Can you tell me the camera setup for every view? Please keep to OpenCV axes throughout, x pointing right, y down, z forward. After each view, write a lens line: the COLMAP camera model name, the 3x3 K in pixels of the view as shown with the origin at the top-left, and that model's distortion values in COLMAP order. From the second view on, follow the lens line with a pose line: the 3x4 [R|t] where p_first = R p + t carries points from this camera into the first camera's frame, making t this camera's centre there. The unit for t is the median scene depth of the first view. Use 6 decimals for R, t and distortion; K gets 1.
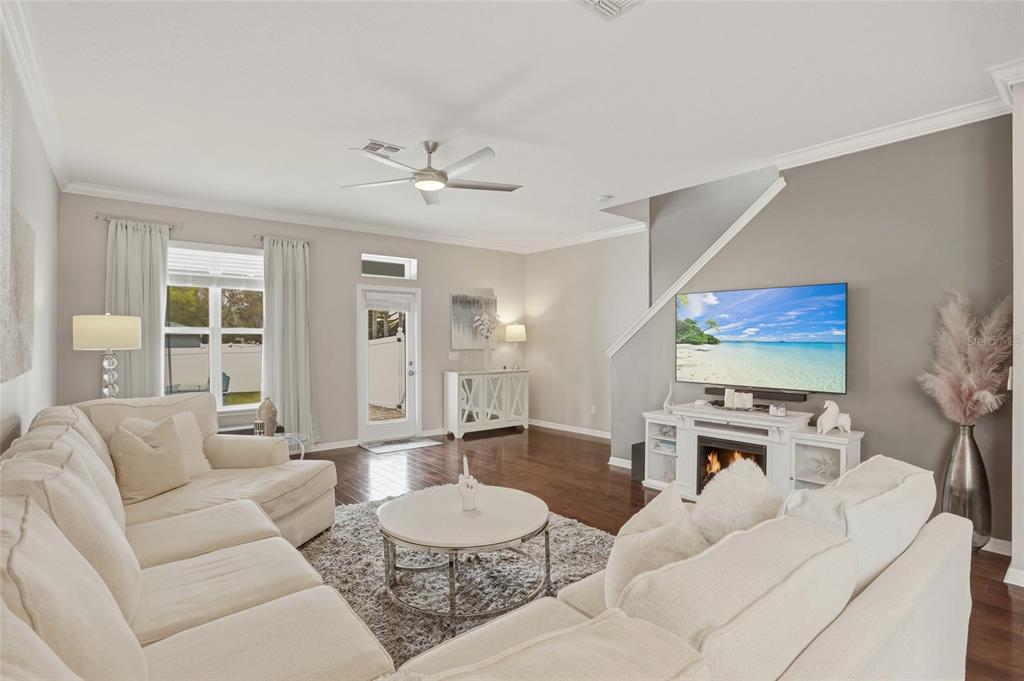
lens RADIAL K [[504.7, 0, 510.2], [0, 504.7, 347.0], [0, 0, 1]] dist [-0.024427, 0.006258]
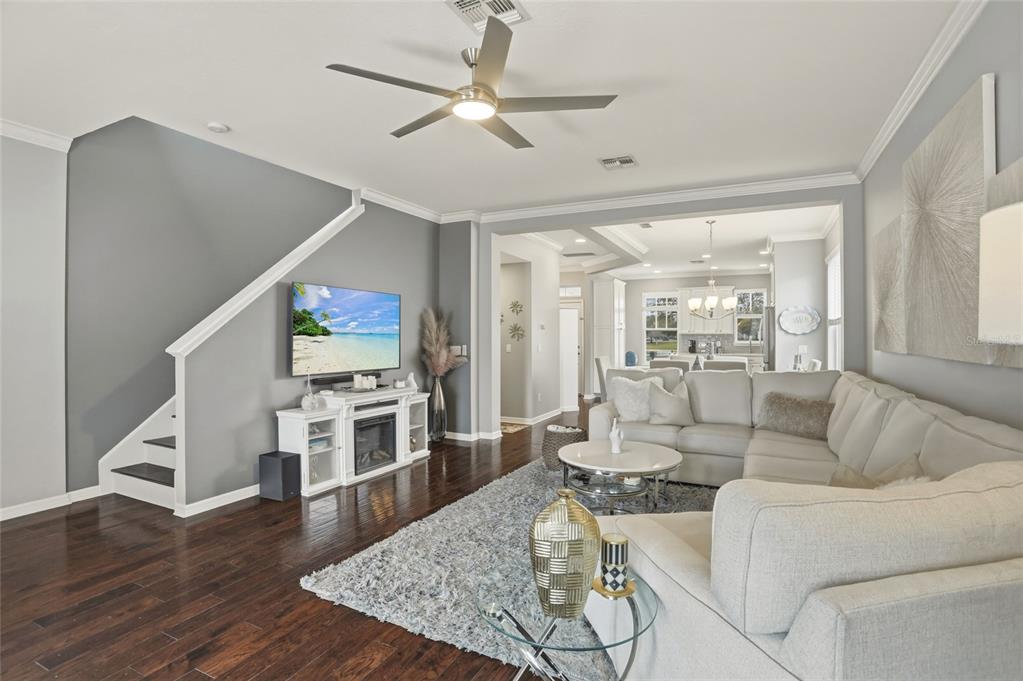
lens RADIAL K [[490.0, 0, 514.8], [0, 490.0, 334.7], [0, 0, 1]] dist [-0.039418, -0.000142]
pose [[-0.381140, -0.003606, 0.924510, -0.691733], [0.005656, 0.999965, 0.006232, -0.011856], [-0.924500, 0.007604, -0.381106, 1.030704]]
